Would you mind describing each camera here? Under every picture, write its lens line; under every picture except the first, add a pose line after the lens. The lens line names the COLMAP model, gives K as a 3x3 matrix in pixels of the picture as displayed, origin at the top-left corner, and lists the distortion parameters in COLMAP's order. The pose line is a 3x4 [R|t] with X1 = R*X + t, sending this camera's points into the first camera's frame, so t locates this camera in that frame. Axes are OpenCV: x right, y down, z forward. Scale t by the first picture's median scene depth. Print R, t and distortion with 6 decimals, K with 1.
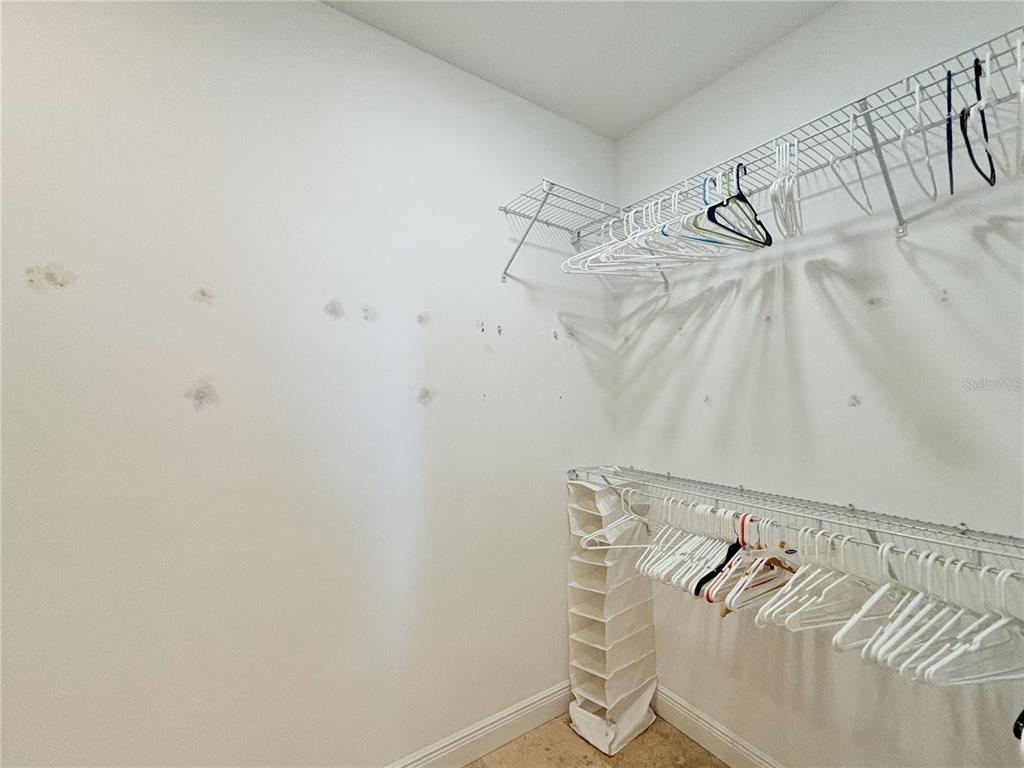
lens RADIAL K [[431.5, 0, 511.8], [0, 431.5, 388.2], [0, 0, 1]] dist [0.003923, -0.001645]
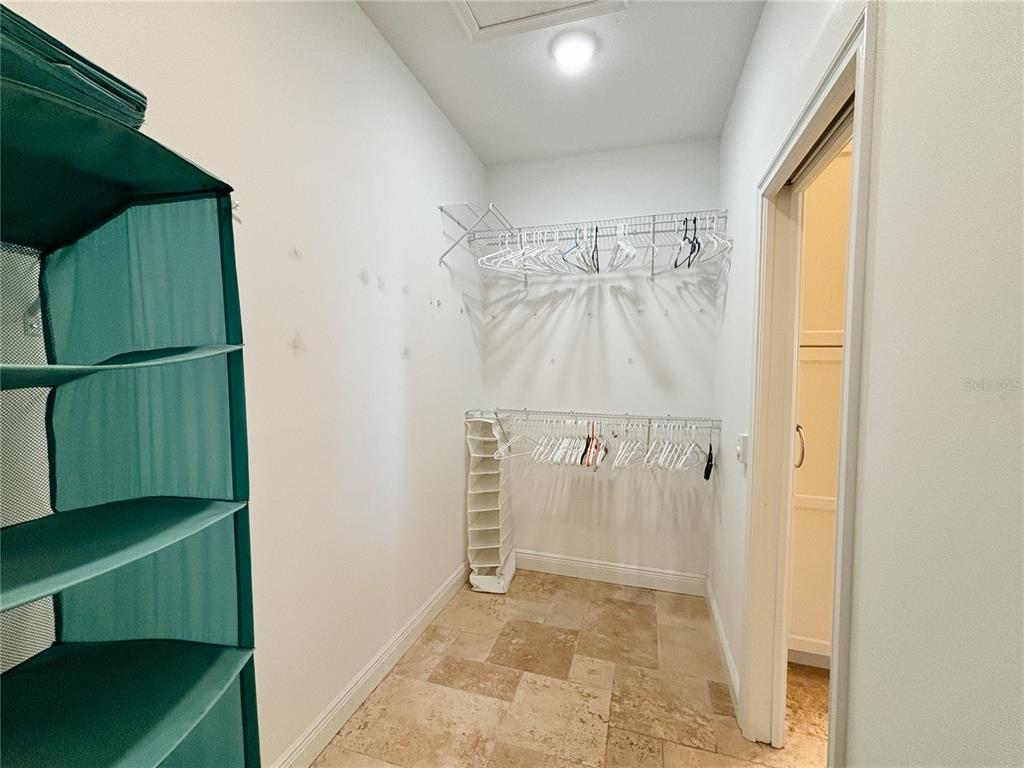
lens RADIAL K [[431.5, 0, 511.2], [0, 431.5, 389.0], [0, 0, 1]] dist [0.003923, -0.001645]
pose [[0.778187, -0.024895, 0.627539, -0.680060], [-0.018535, 0.997868, 0.062571, 0.034035], [-0.627759, -0.060323, 0.776067, -0.155319]]
